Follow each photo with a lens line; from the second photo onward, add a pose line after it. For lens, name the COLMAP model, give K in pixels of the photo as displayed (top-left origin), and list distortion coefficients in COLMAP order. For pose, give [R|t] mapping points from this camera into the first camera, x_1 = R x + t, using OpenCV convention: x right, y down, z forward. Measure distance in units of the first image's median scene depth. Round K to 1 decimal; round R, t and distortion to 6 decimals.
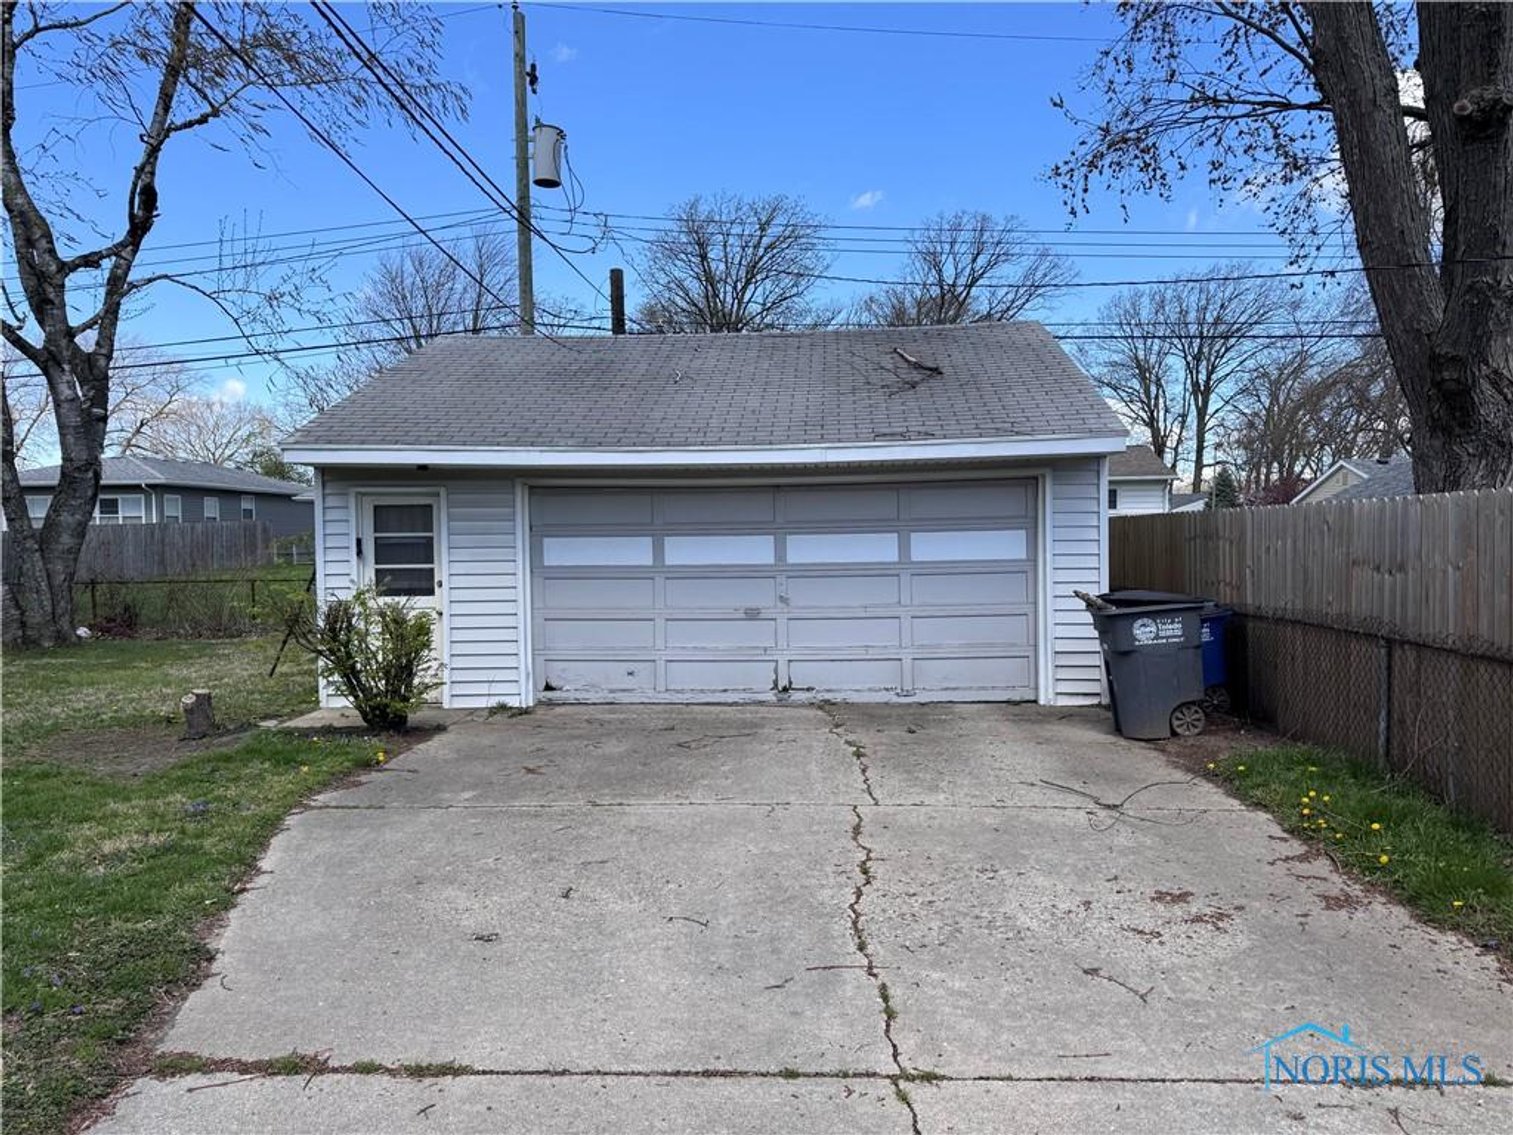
lens RADIAL K [[1063.4, 0, 760.3], [0, 1063.4, 577.0], [0, 0, 1]] dist [0.076634, -0.100614]
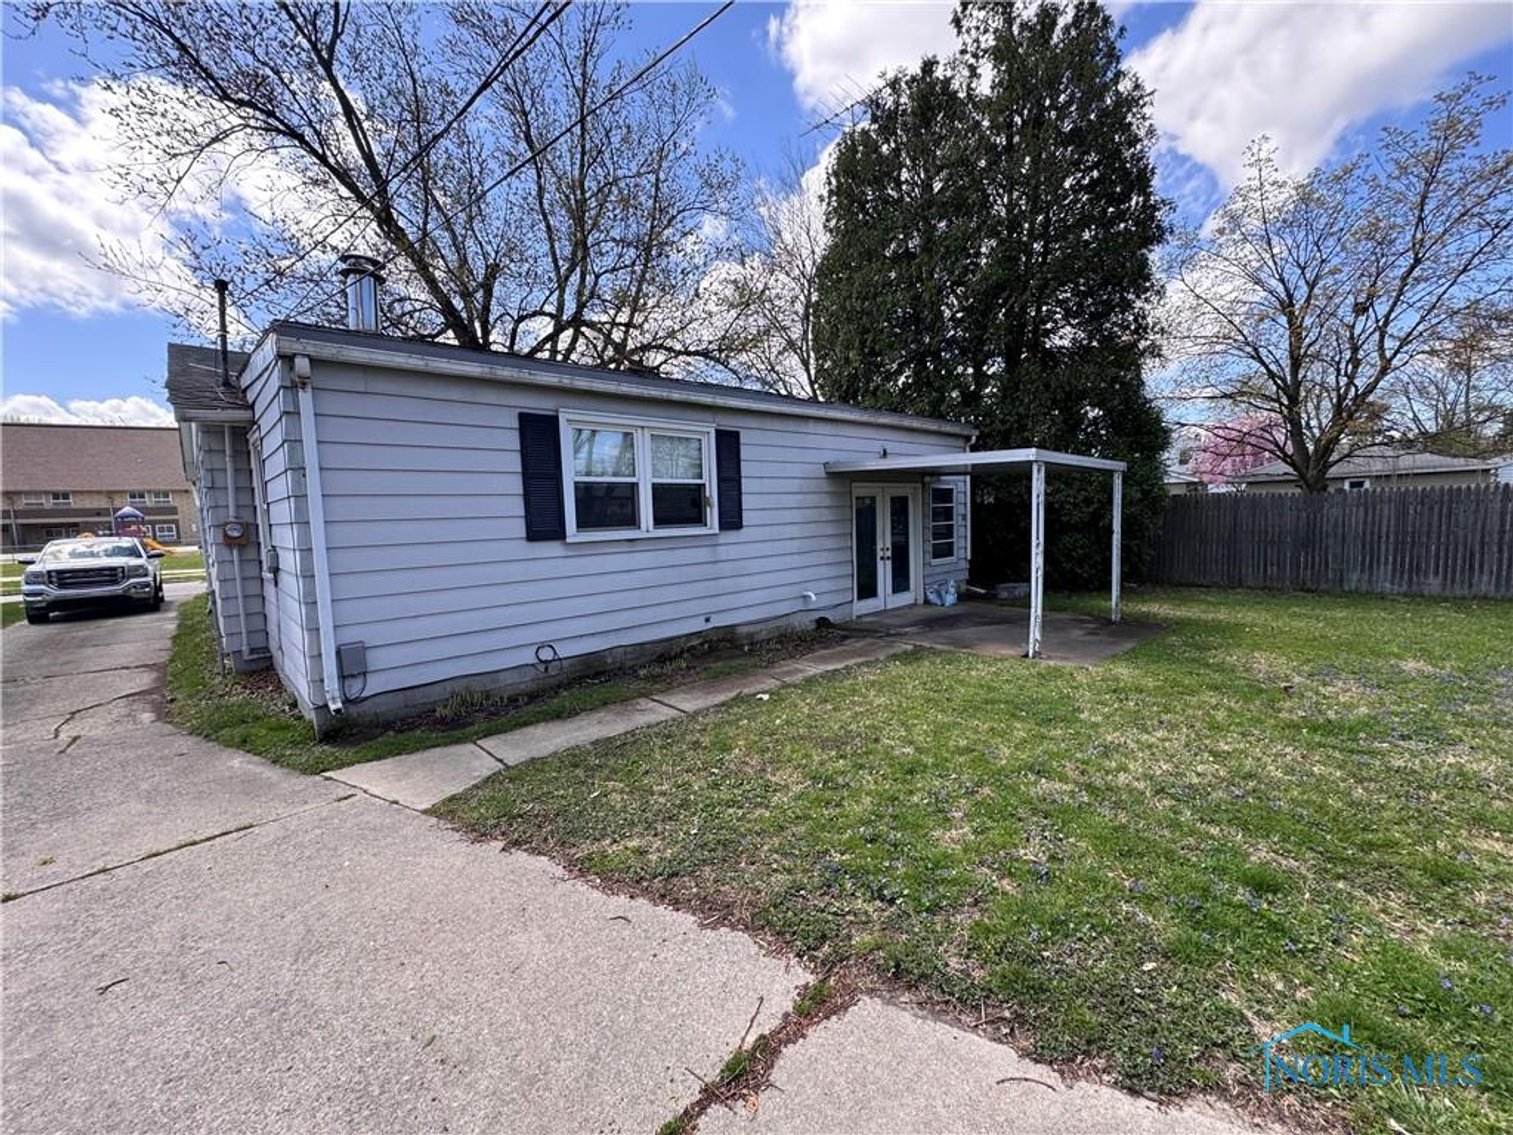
lens RADIAL K [[604.7, 0, 756.5], [0, 604.7, 567.5], [0, 0, 1]] dist [0.006370, -0.000033]
pose [[-0.686546, 0.102160, -0.719873, -0.033972], [0.012029, 0.991540, 0.129241, -0.019780], [0.726987, 0.080070, -0.681967, 0.444794]]
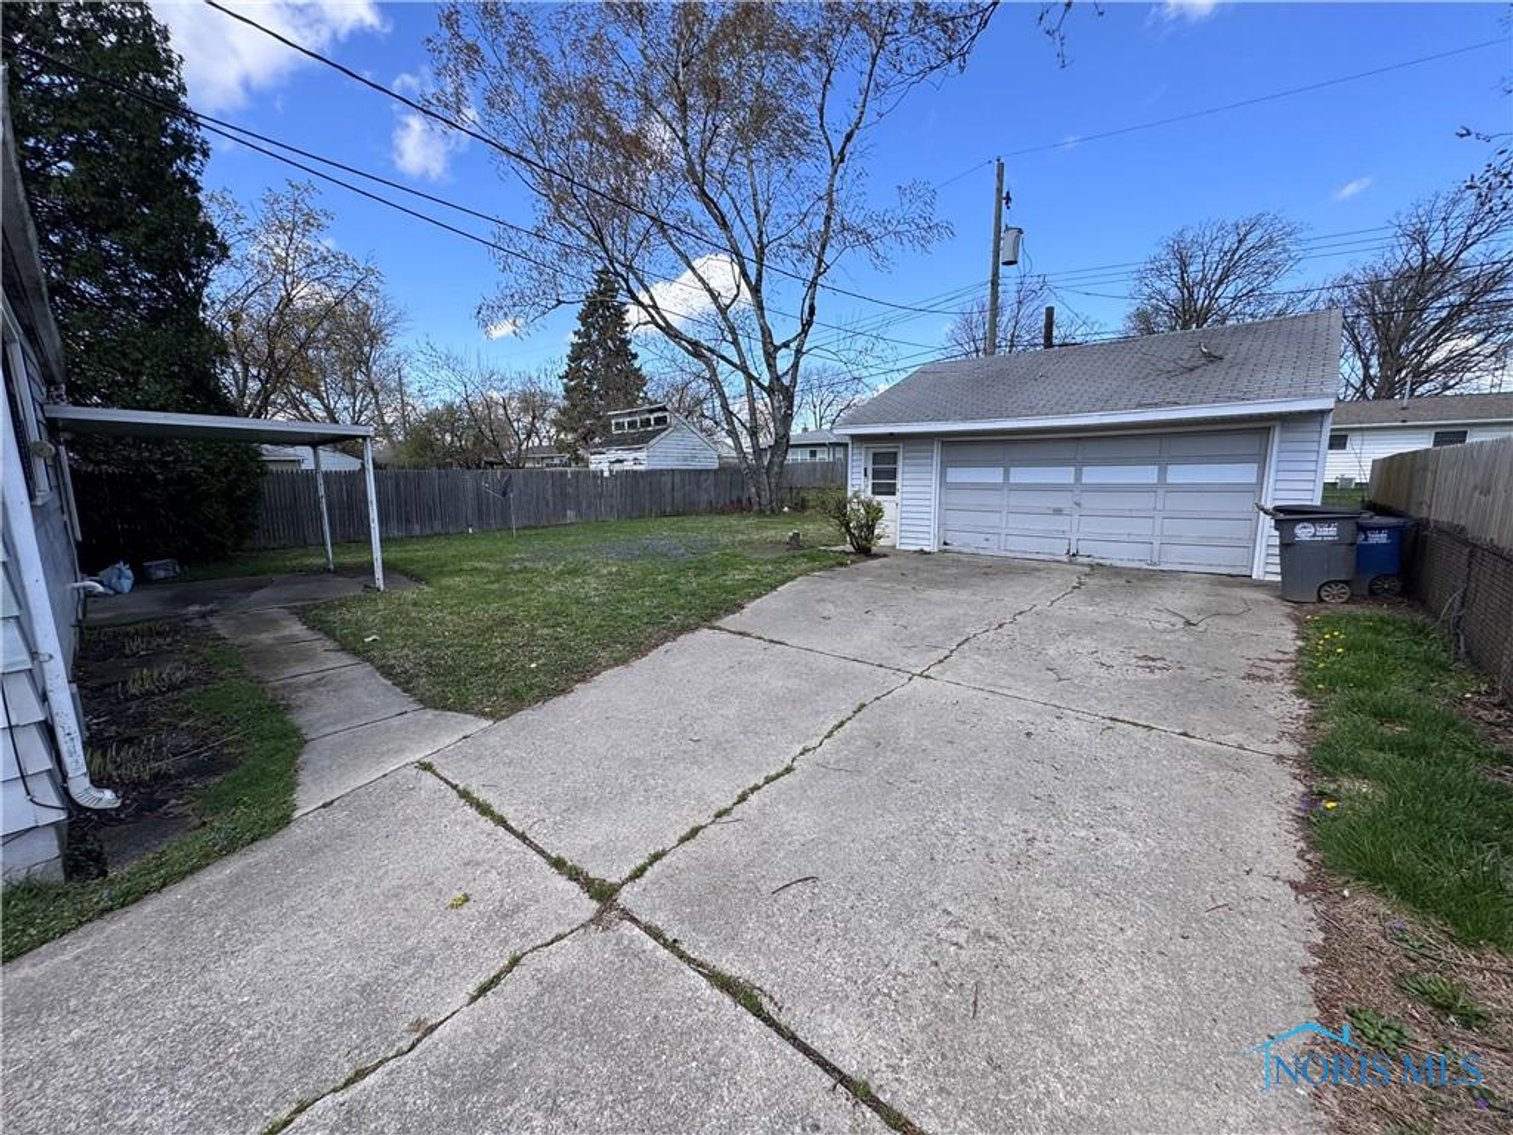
lens RADIAL K [[604.7, 0, 756.5], [0, 604.7, 567.5], [0, 0, 1]] dist [0.006370, -0.000033]
pose [[0.789469, 0.103327, -0.605030, 0.219193], [-0.027913, 0.990753, 0.132779, 0.007237], [0.613155, -0.087936, 0.785053, -0.118675]]
